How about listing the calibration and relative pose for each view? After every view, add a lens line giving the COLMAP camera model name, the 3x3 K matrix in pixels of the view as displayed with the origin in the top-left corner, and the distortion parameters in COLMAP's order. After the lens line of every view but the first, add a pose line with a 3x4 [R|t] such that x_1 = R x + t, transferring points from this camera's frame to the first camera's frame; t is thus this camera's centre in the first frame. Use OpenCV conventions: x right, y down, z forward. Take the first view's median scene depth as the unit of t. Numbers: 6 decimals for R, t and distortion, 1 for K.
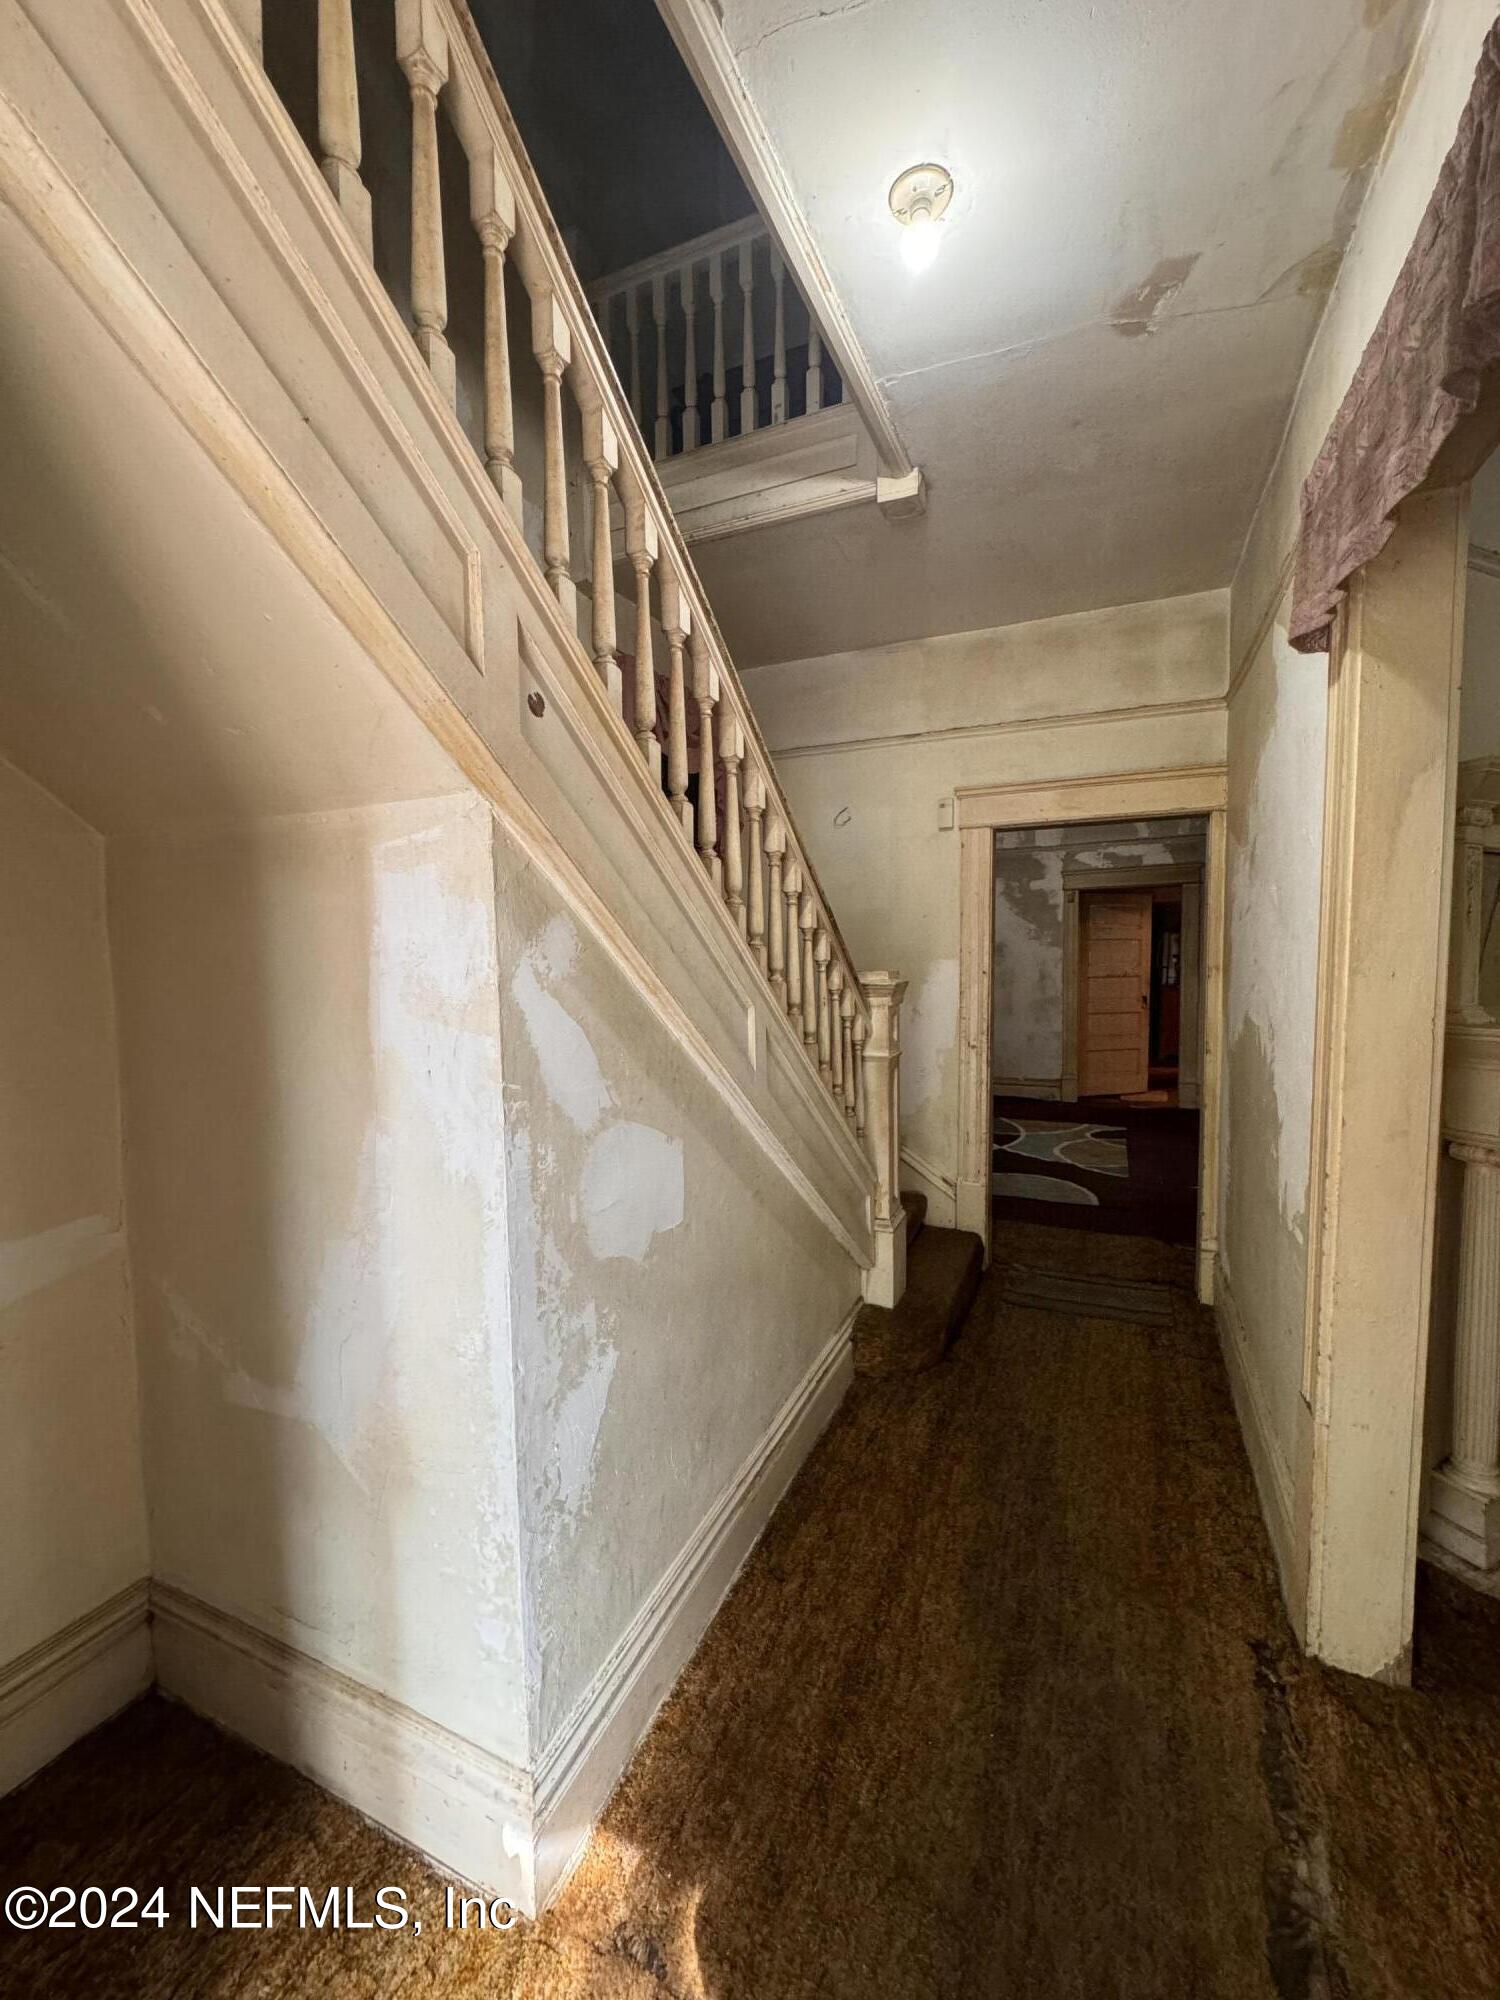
lens RADIAL K [[798.8, 0, 749.7], [0, 798.8, 1001.5], [0, 0, 1]] dist [0.000539, -0.000206]
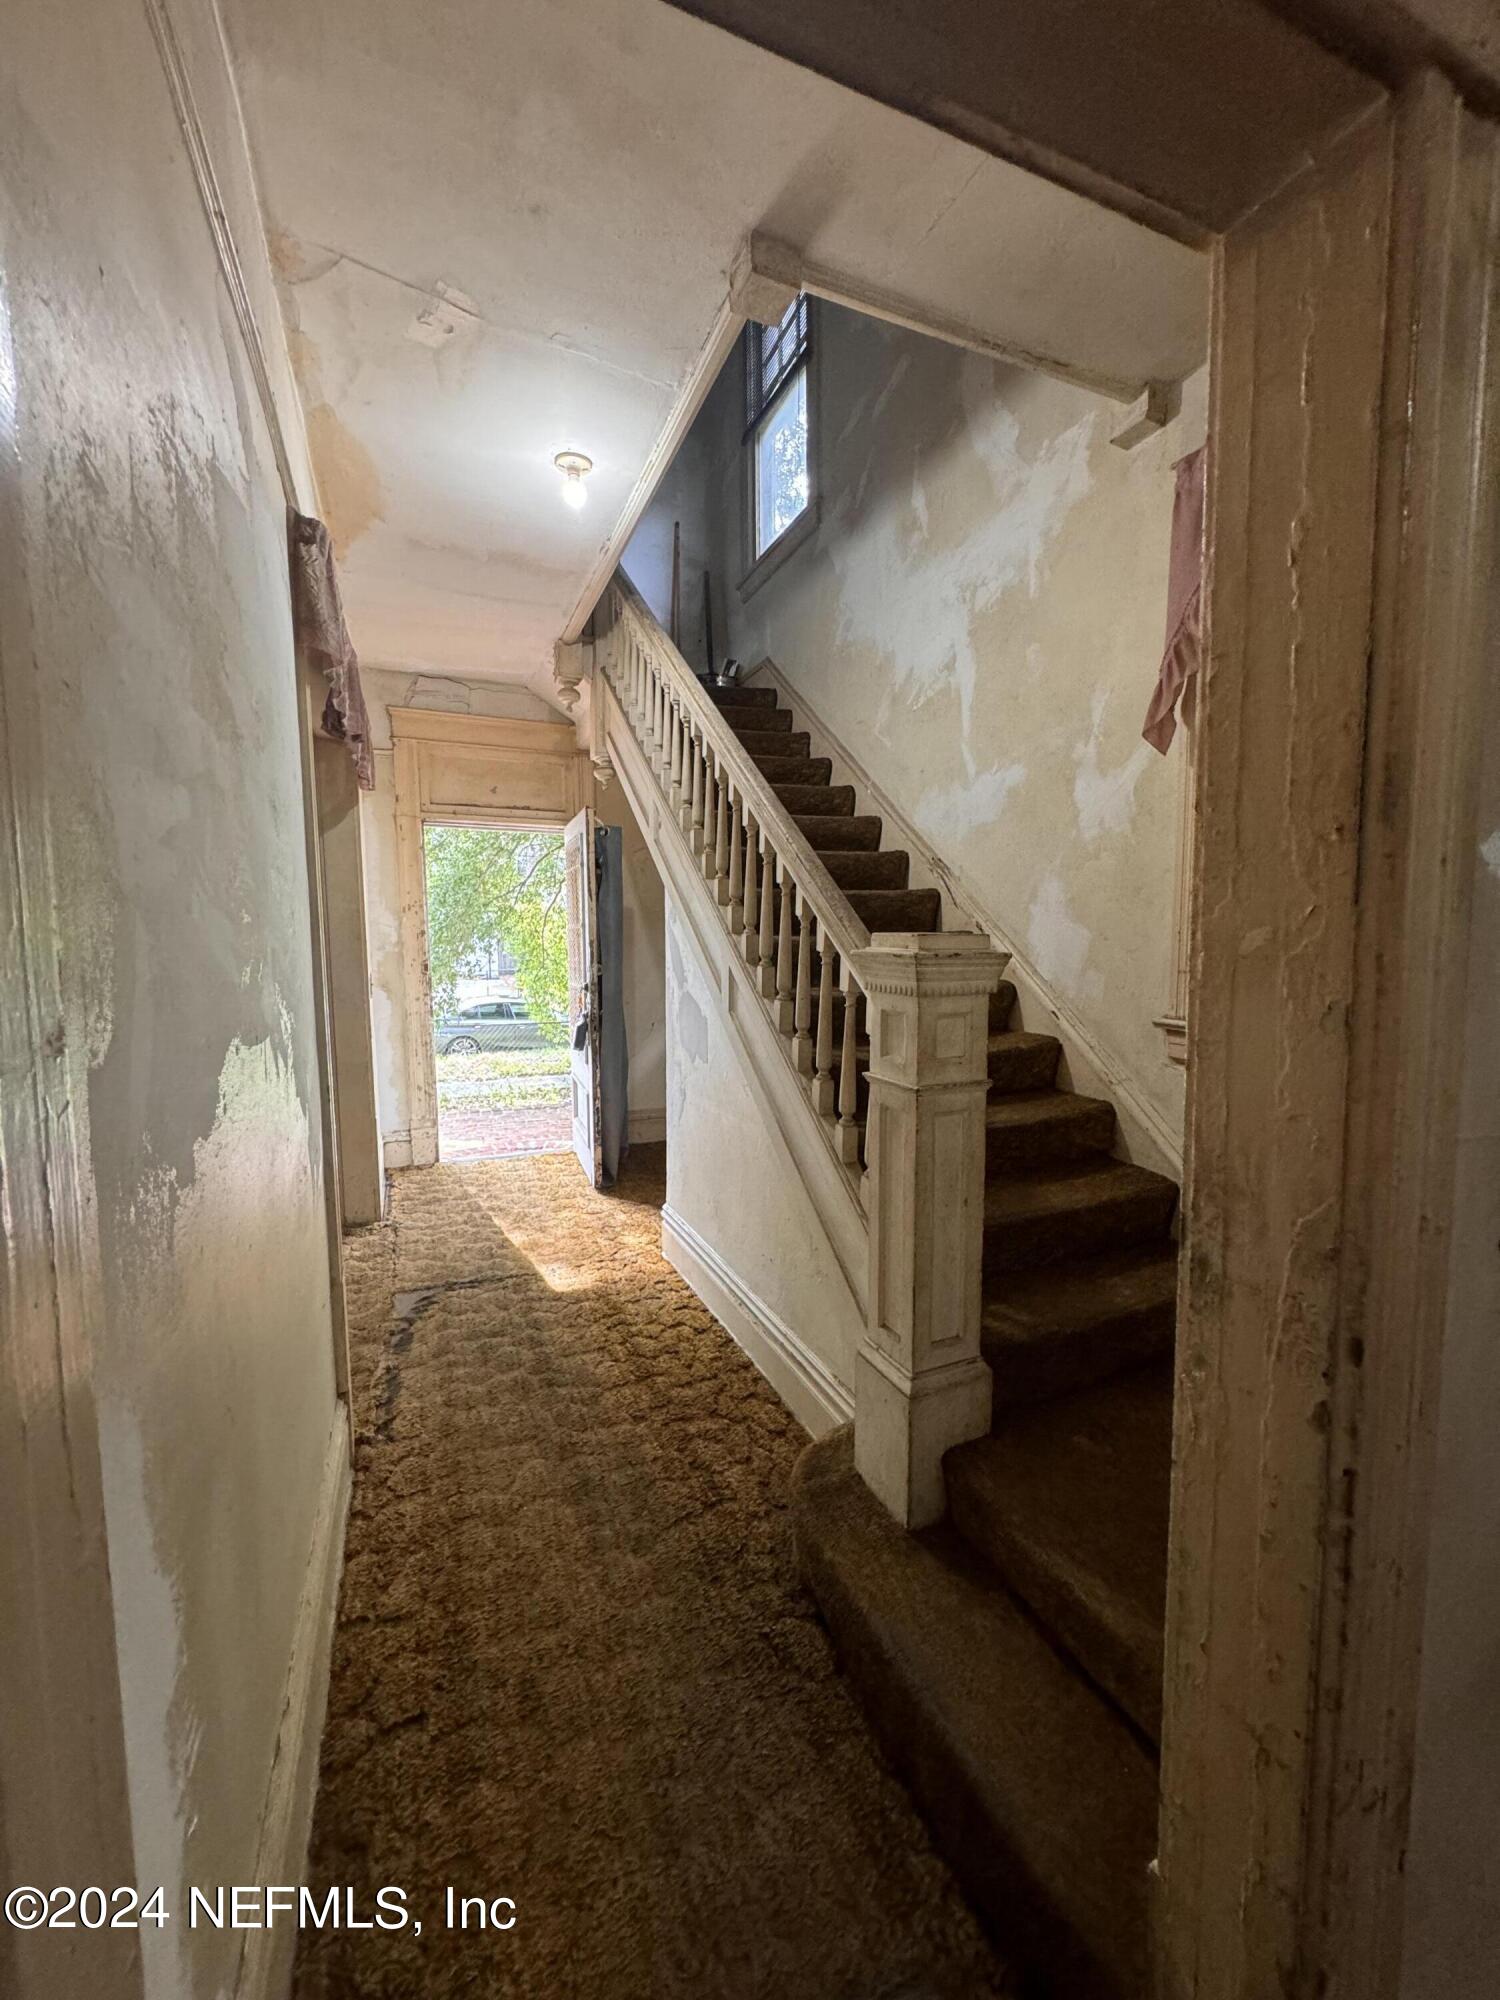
lens RADIAL K [[798.8, 0, 748.8], [0, 798.8, 996.6], [0, 0, 1]] dist [0.000539, -0.000206]
pose [[-0.675467, 0.081787, -0.732840, 0.859797], [-0.038636, 0.988539, 0.145935, -0.099497], [0.736377, 0.126888, -0.664566, 1.680967]]
